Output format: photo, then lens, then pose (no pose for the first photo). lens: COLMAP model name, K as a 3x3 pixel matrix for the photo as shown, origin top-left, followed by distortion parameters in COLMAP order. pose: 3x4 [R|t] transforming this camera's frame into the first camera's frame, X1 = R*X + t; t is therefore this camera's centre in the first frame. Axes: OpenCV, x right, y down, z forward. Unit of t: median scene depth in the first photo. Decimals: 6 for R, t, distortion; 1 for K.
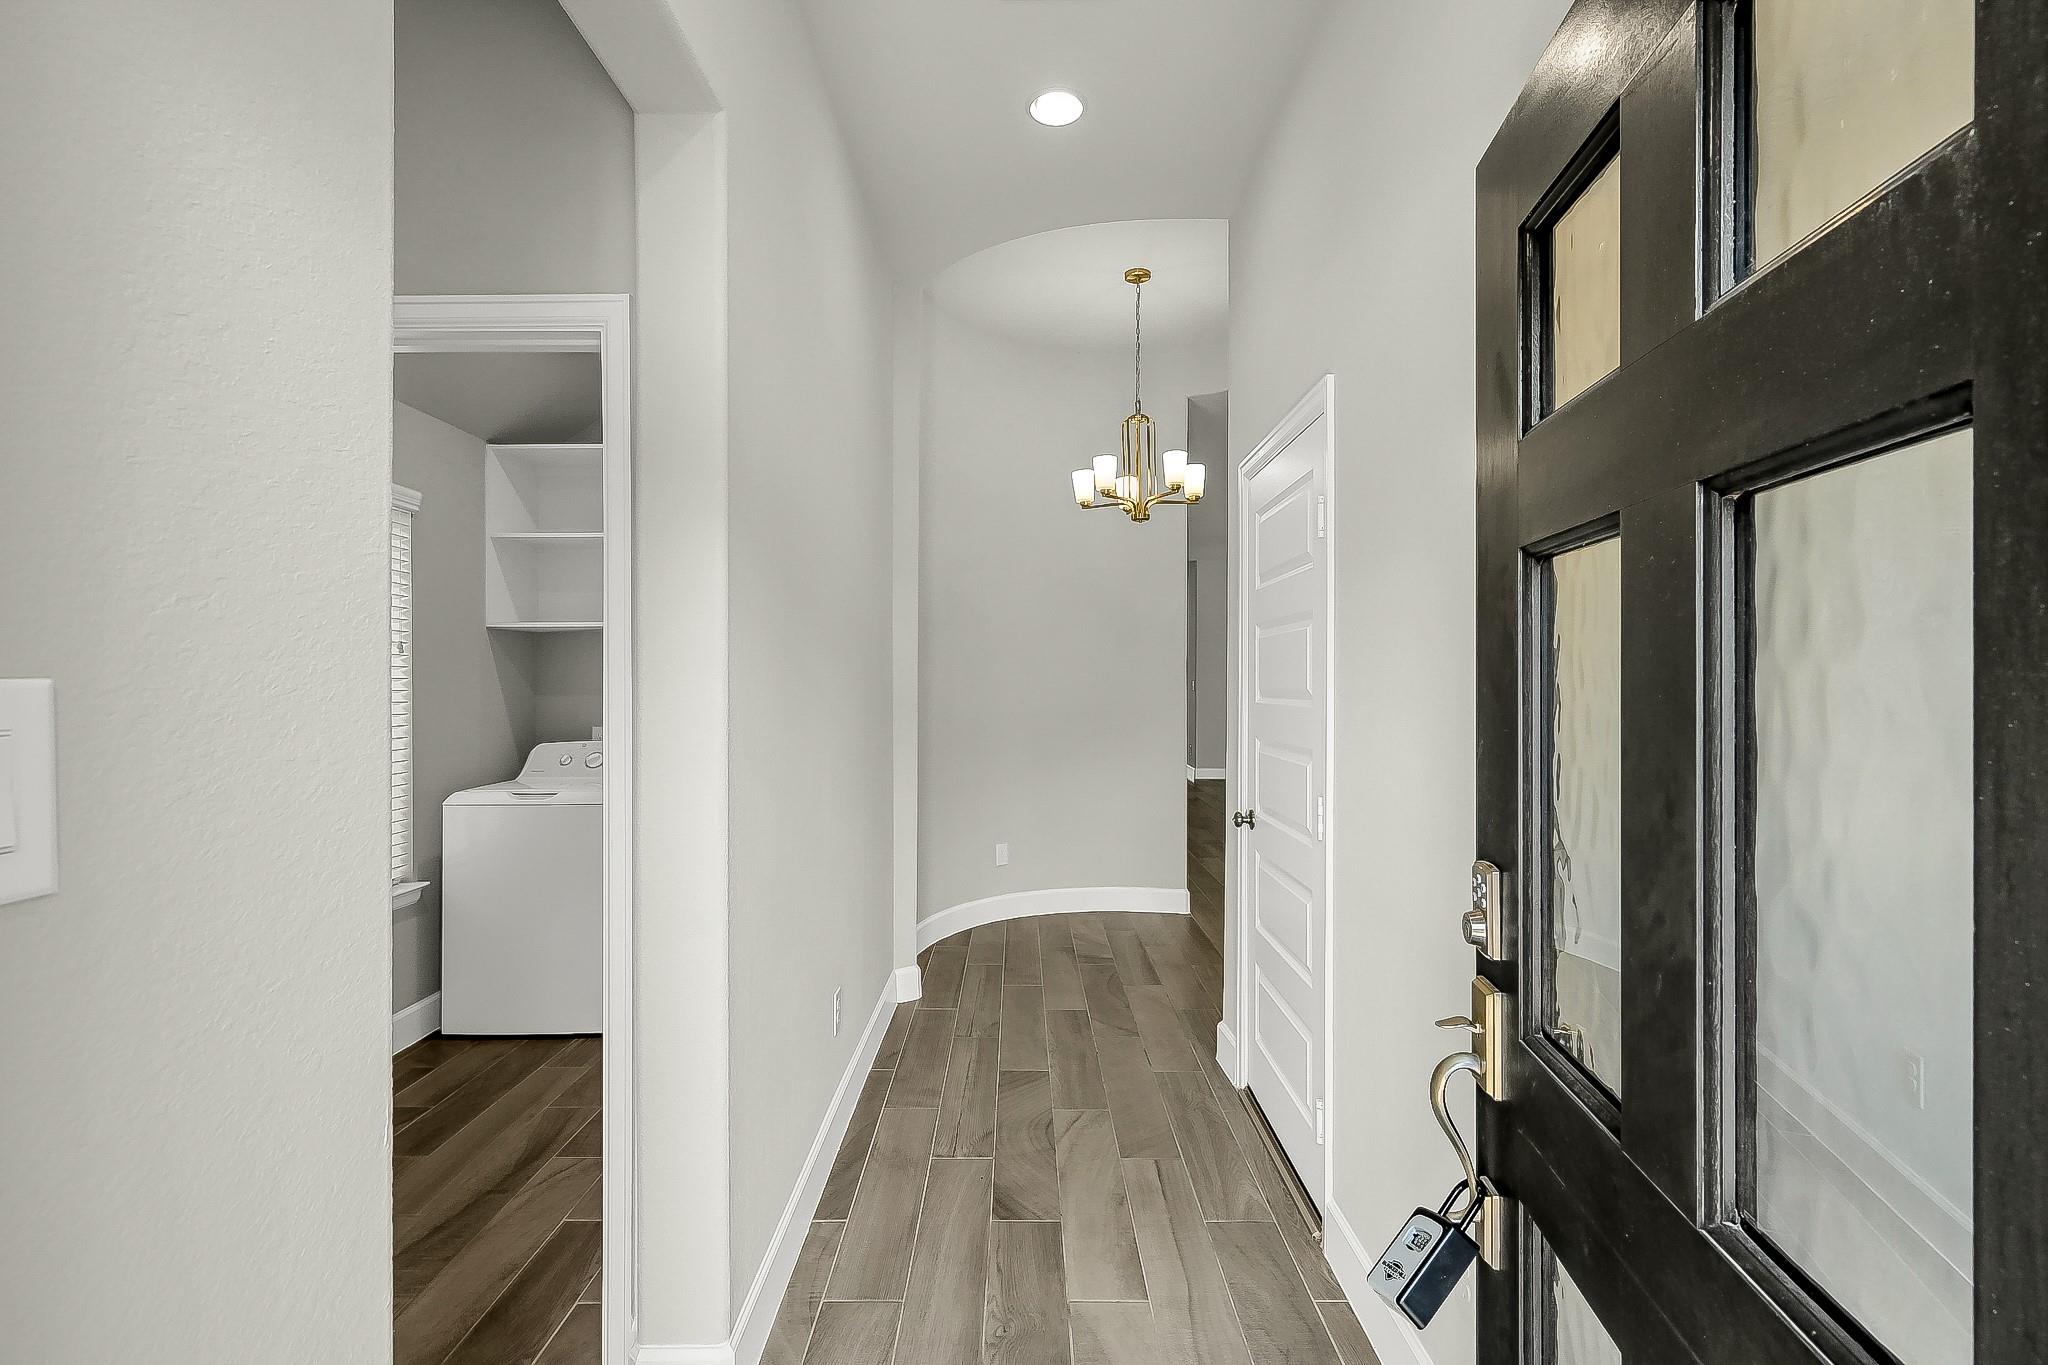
lens RADIAL K [[927.9, 0, 1020.8], [0, 927.9, 677.3], [0, 0, 1]] dist [-0.001206, -0.000158]
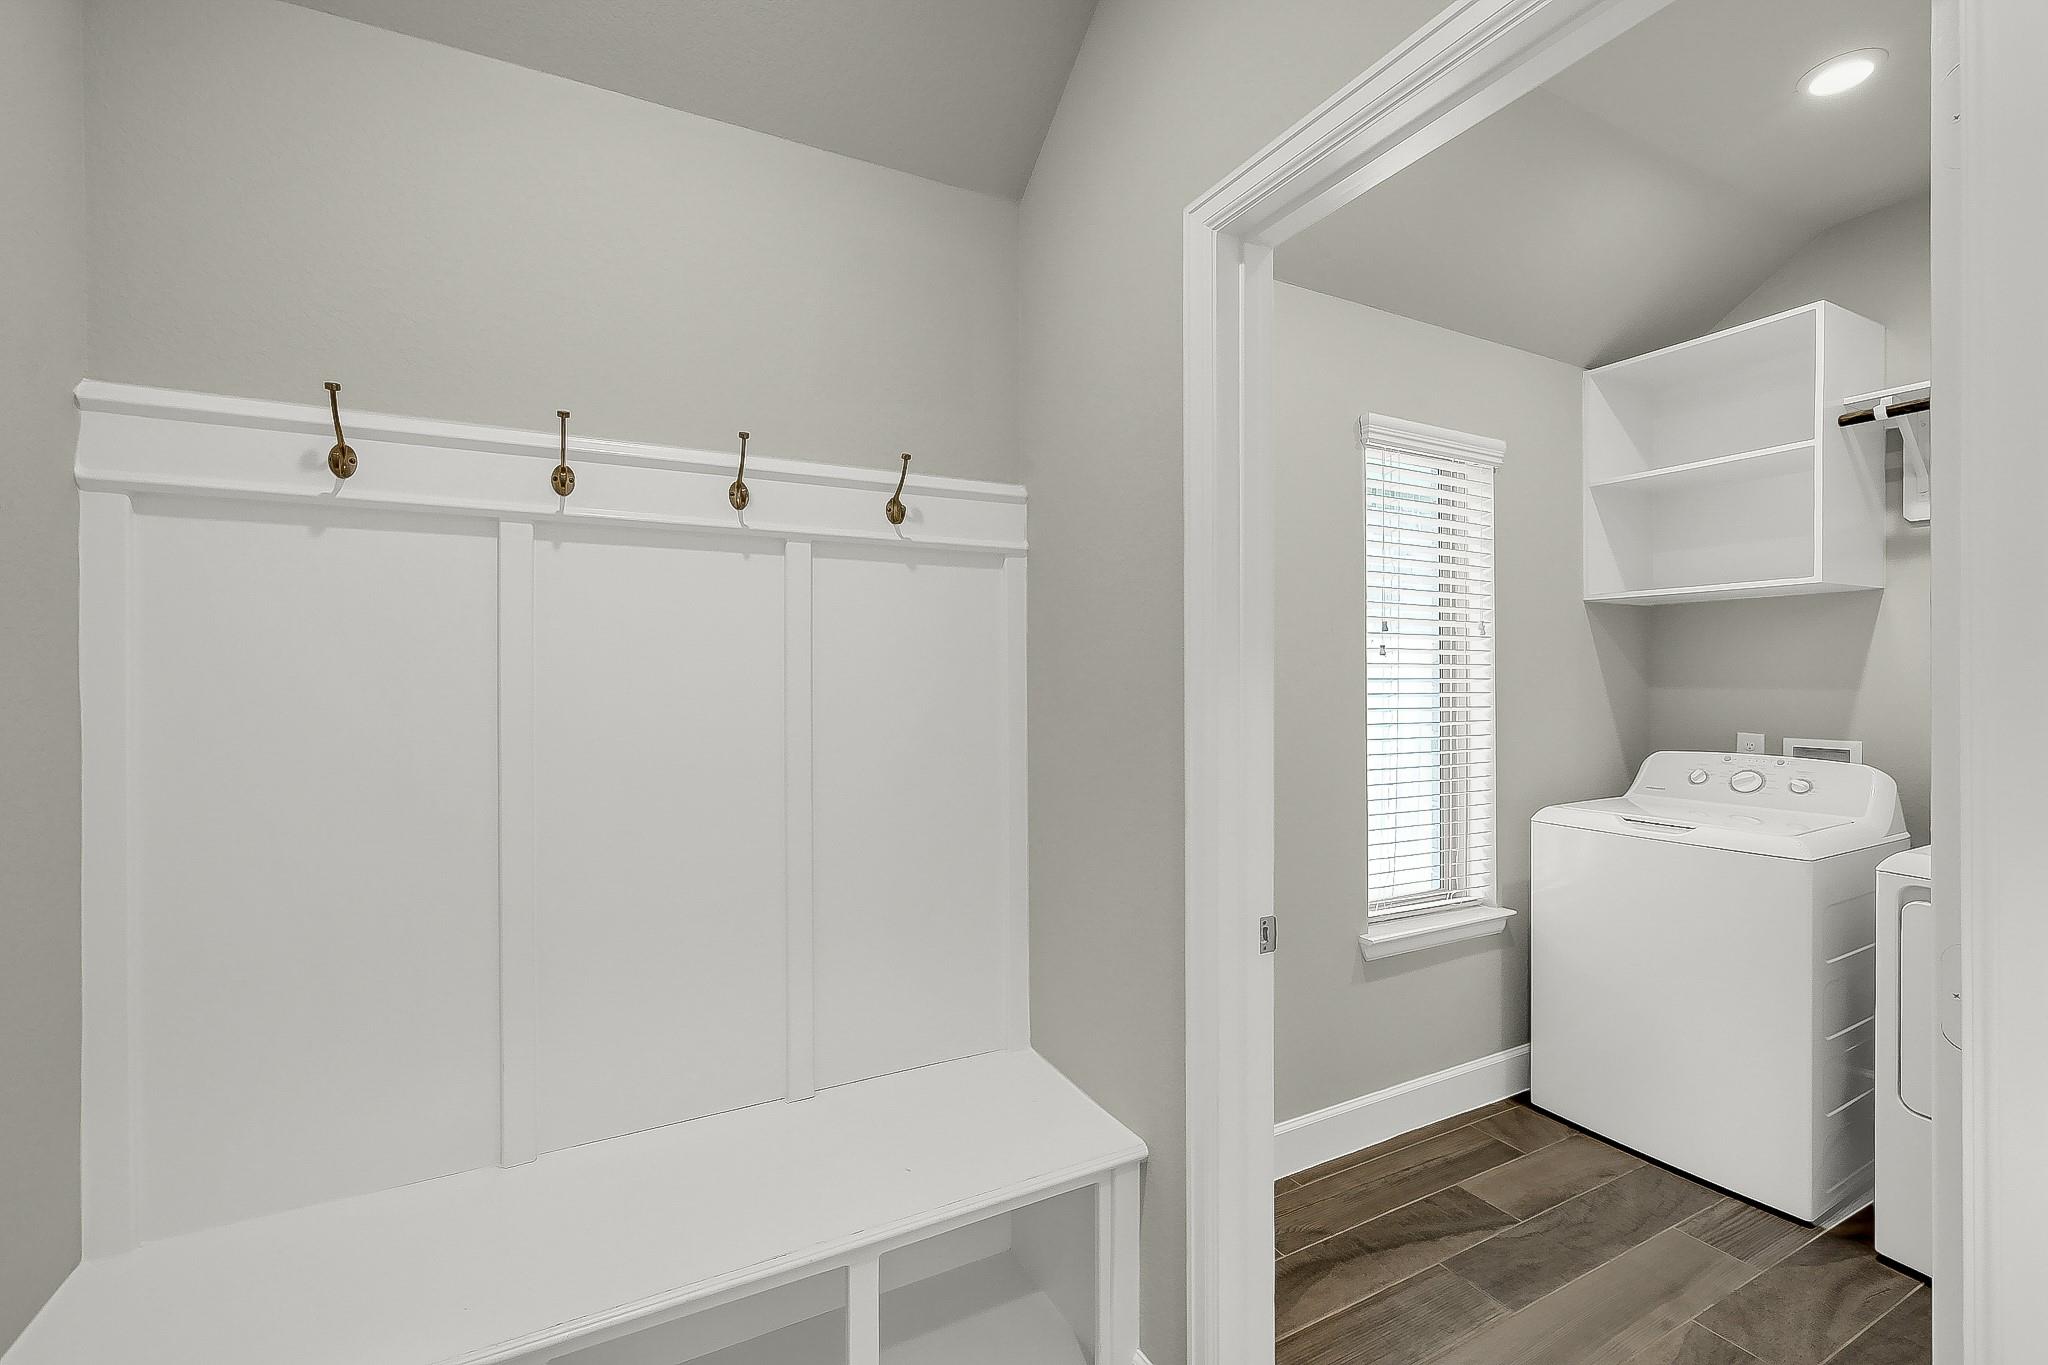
lens RADIAL K [[885.1, 0, 1024.0], [0, 885.1, 682.5], [0, 0, 1]] dist [-0.000680, -0.000043]
pose [[0.474160, -0.000237, -0.880439, -0.149199], [0.005956, 0.999978, 0.002938, 0.011979], [0.880418, -0.006637, 0.474151, 0.238624]]
